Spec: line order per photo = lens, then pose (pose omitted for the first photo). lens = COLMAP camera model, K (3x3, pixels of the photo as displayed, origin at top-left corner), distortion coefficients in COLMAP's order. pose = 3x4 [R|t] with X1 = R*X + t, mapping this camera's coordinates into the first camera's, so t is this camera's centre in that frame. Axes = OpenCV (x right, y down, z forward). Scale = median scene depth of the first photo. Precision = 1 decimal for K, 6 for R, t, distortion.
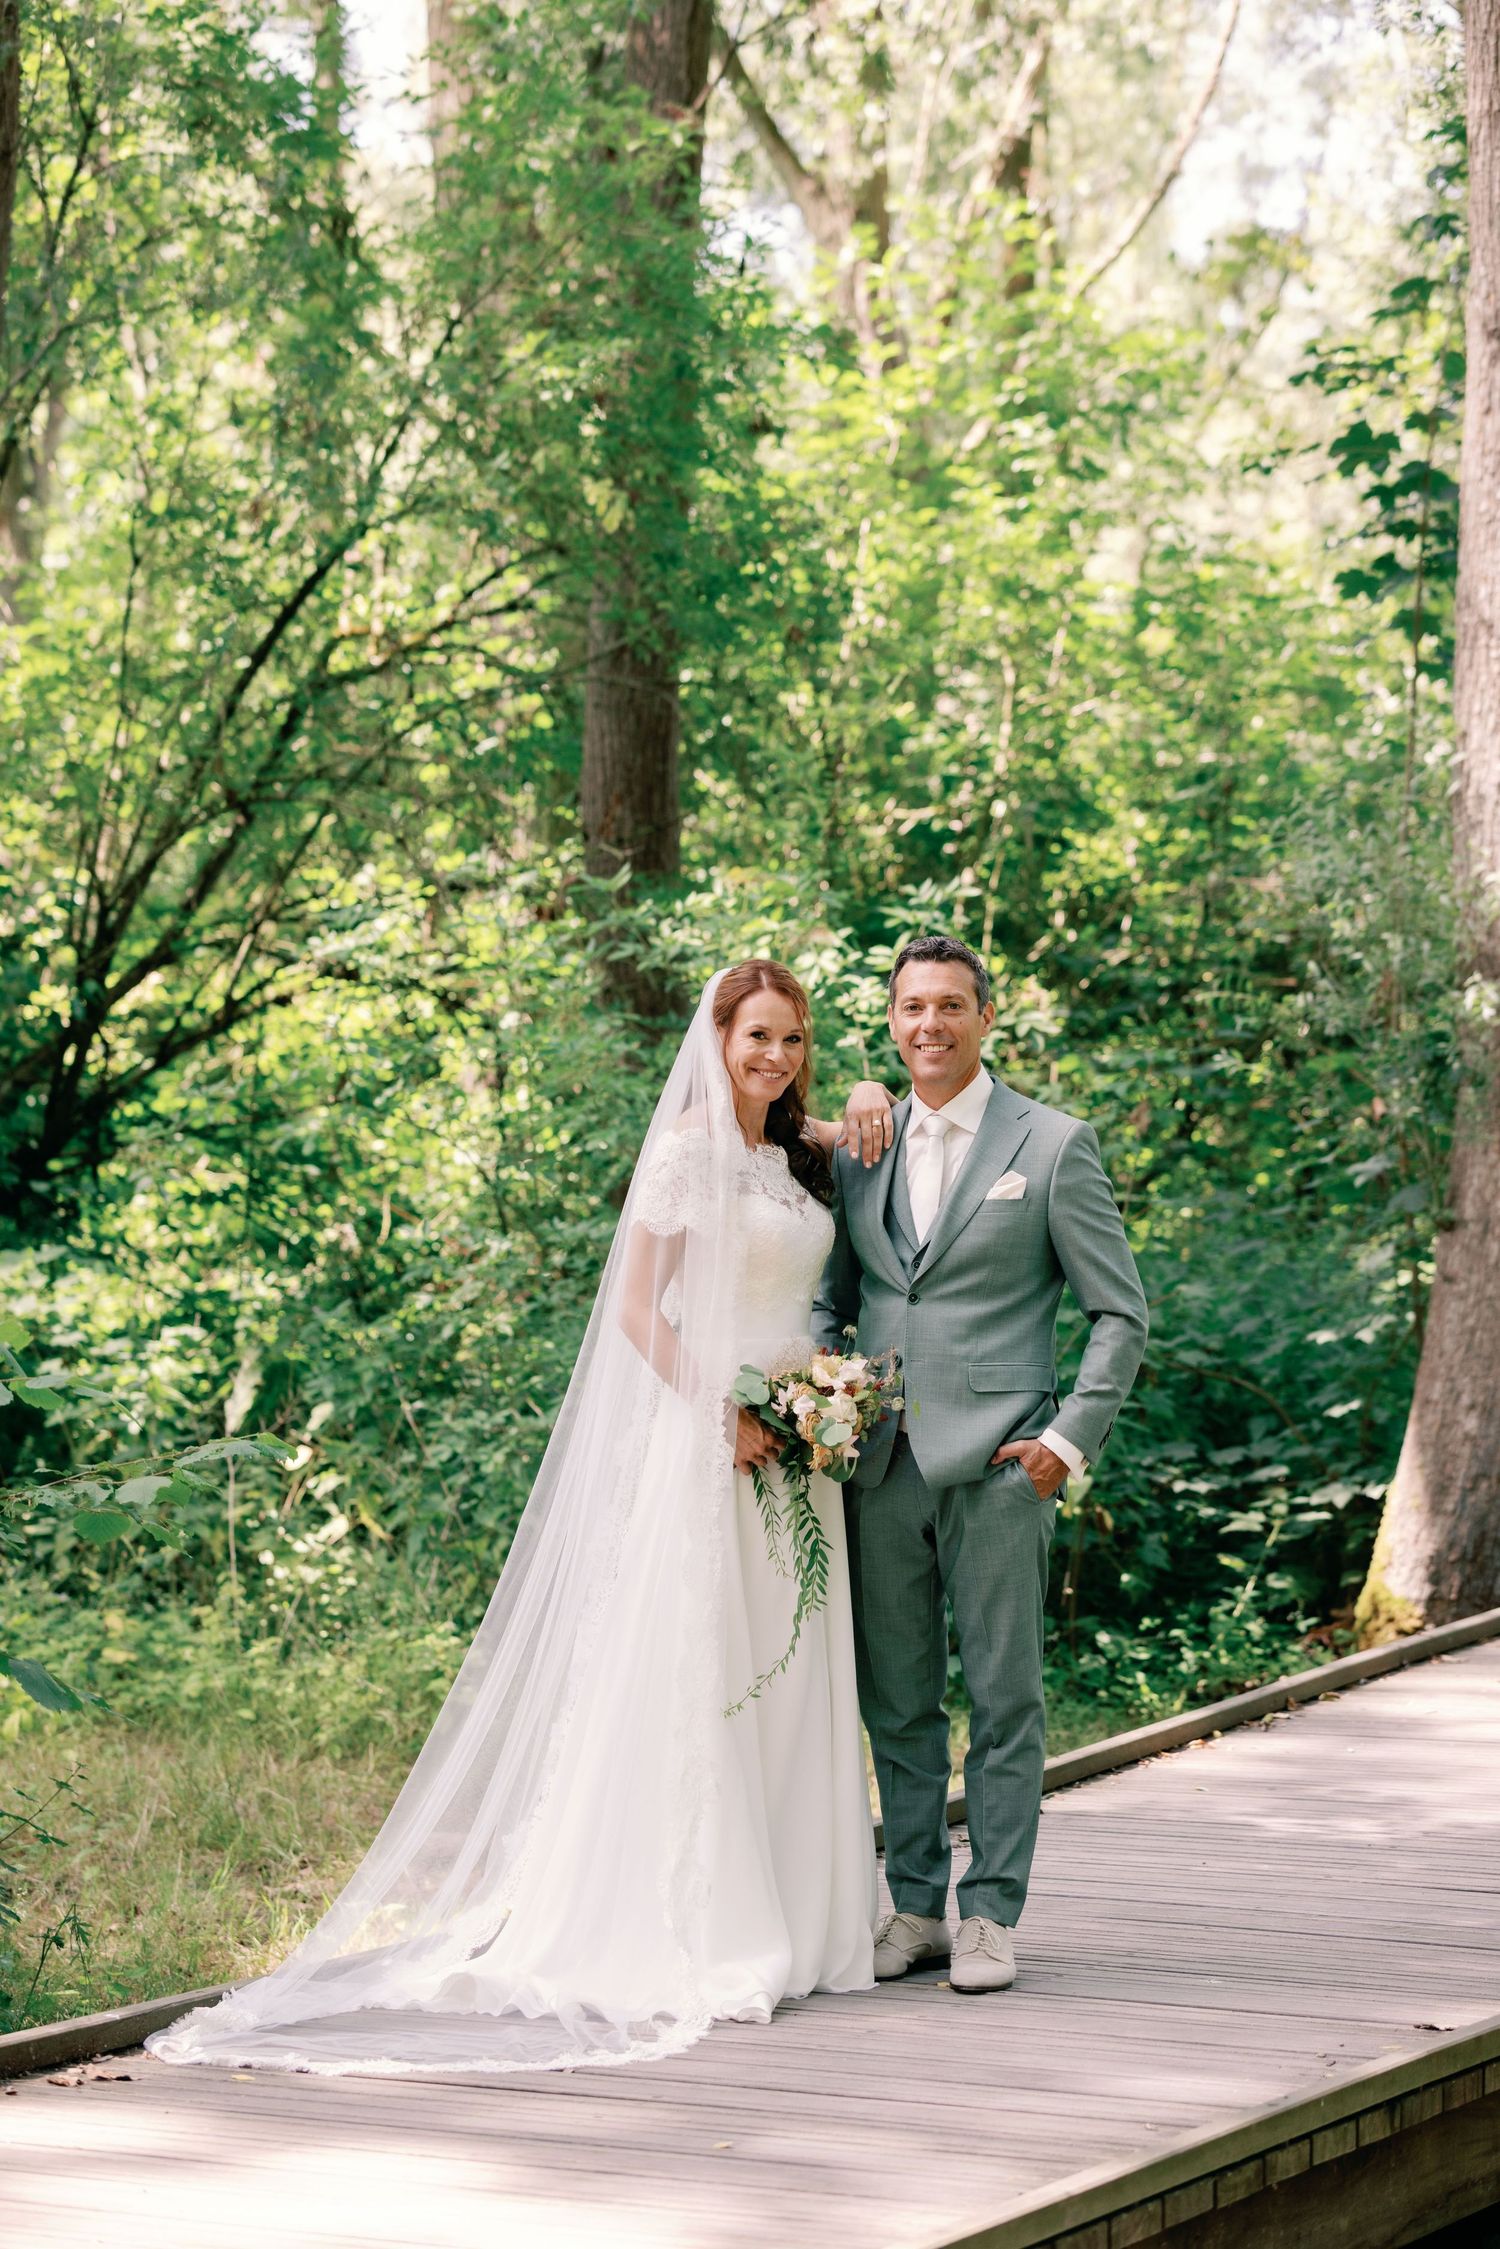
lens RADIAL K [[8151.5, 0, 750.0], [0, 8151.5, 1124.5], [0, 0, 1]] dist [0.400928, -0.397106]
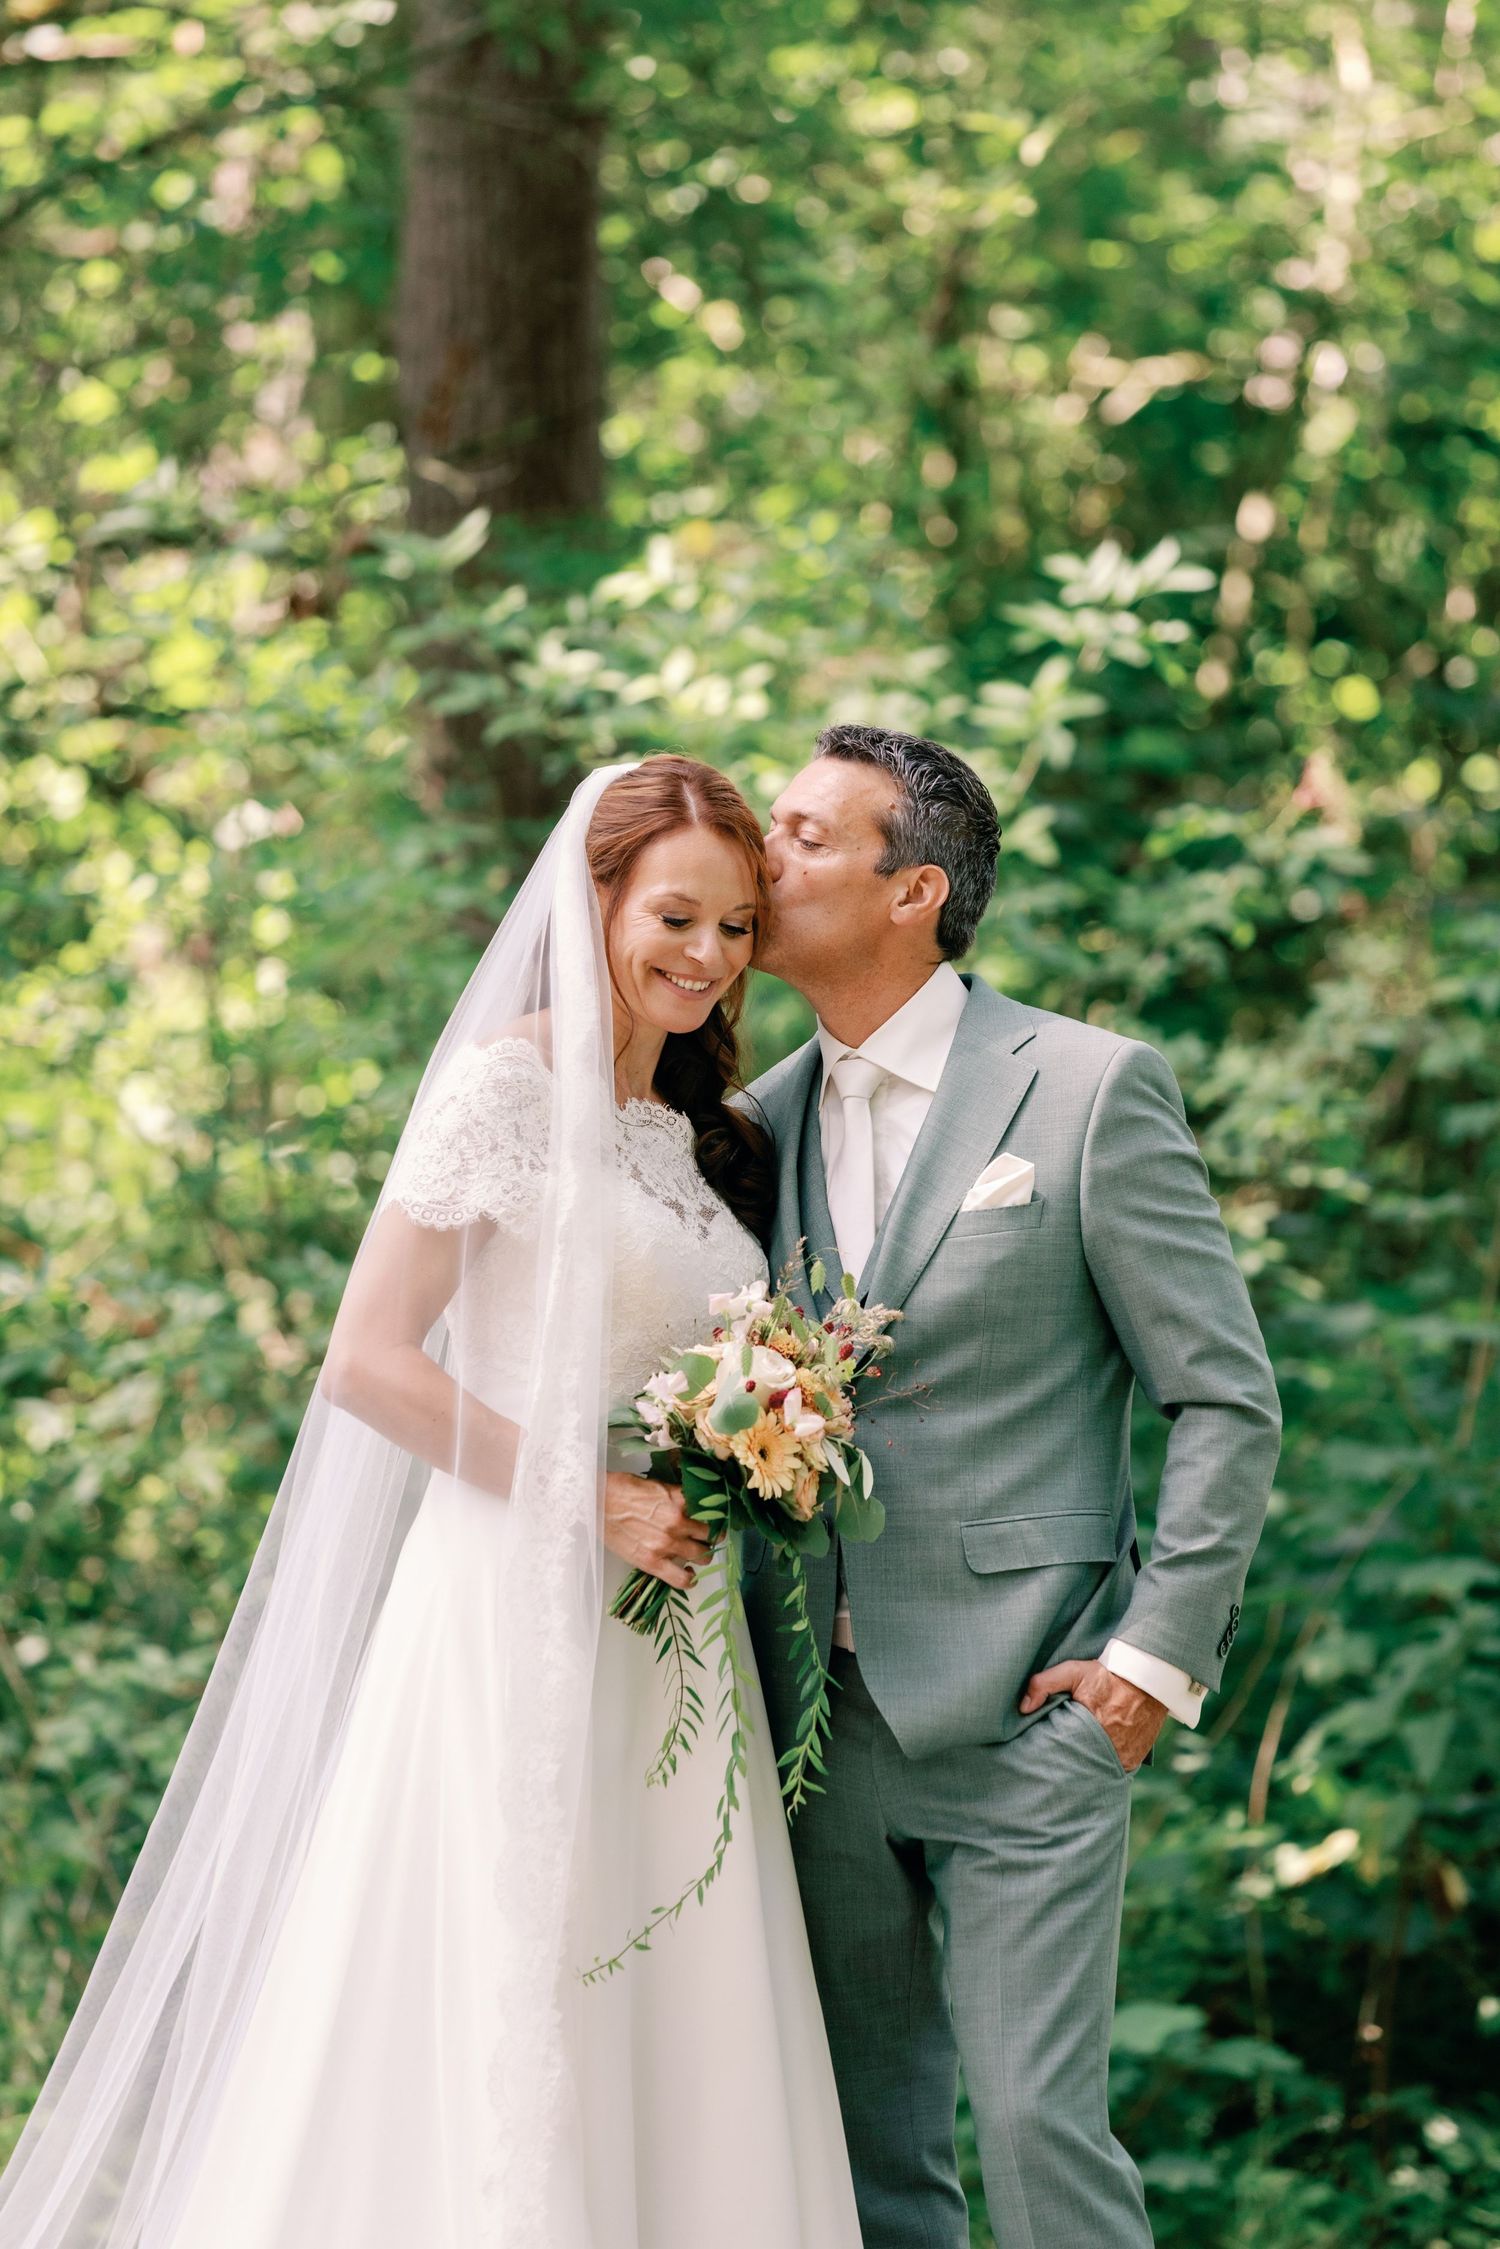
lens RADIAL K [[14240.2, 0, 750.0], [0, 14240.2, 1124.5], [0, 0, 1]] dist [-0.302360, 11.702267]
pose [[0.999866, 0.008402, 0.014033, -0.010319], [-0.008443, 0.999960, 0.002876, 0.001440], [-0.014008, -0.002994, 0.999897, 0.167798]]
